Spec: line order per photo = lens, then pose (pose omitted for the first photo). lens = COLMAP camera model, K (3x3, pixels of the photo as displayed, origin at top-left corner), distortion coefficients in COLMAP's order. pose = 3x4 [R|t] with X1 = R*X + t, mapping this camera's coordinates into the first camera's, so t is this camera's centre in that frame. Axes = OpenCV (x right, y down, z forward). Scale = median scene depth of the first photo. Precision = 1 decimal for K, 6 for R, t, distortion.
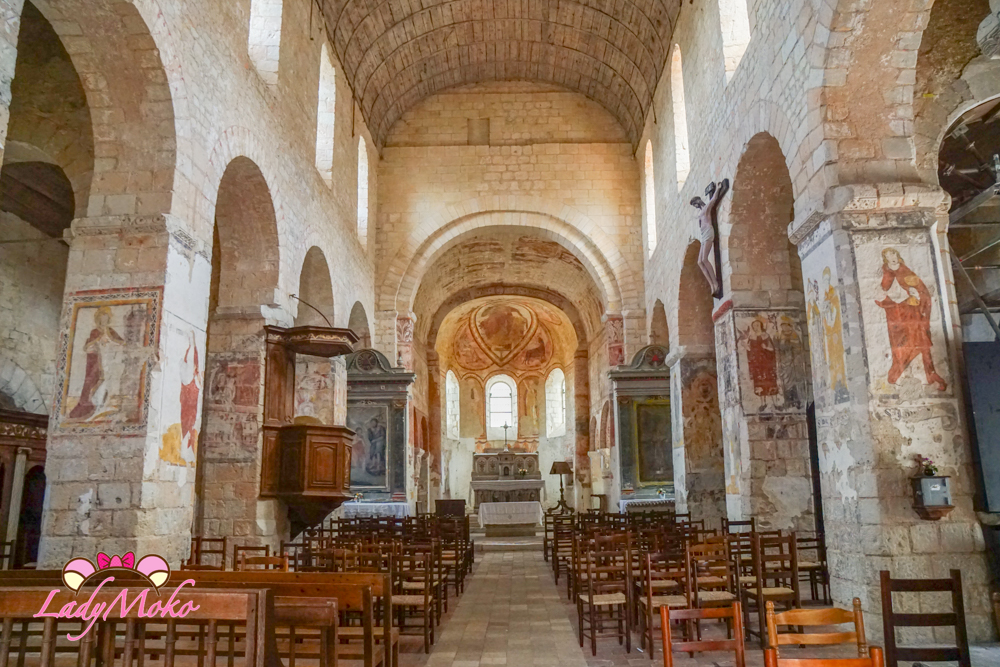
lens RADIAL K [[699.9, 0, 500.9], [0, 699.9, 334.3], [0, 0, 1]] dist [-0.094770, -0.000431]
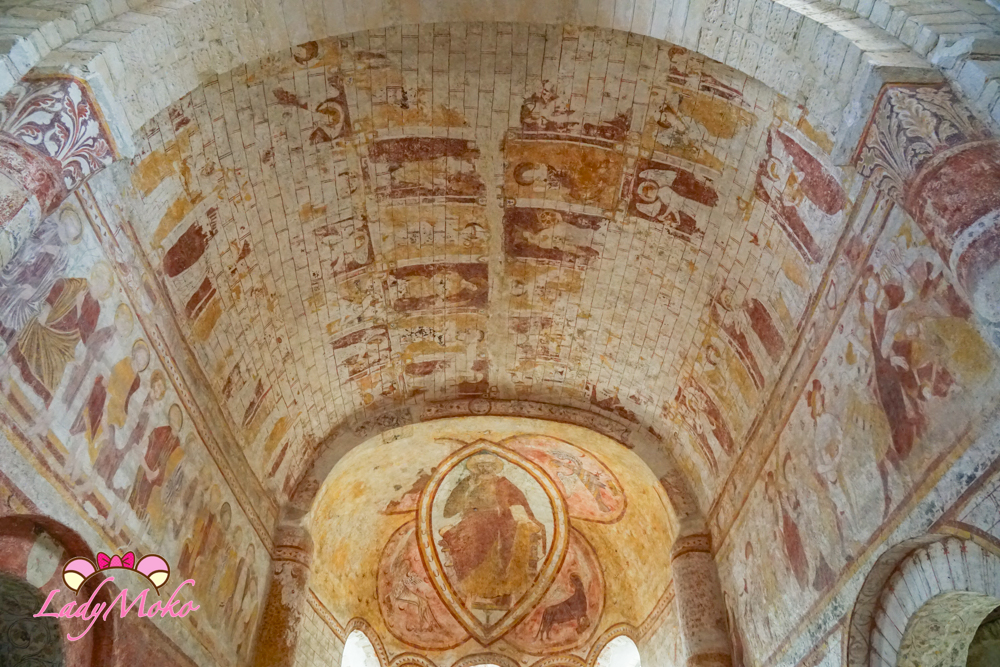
lens RADIAL K [[699.9, 0, 496.7], [0, 699.9, 331.9], [0, 0, 1]] dist [-0.094770, -0.000431]
pose [[0.999637, 0.007097, -0.026000, 0.017199], [-0.019942, 0.843732, -0.536395, 0.115965], [0.018130, 0.536718, 0.843567, 0.554196]]
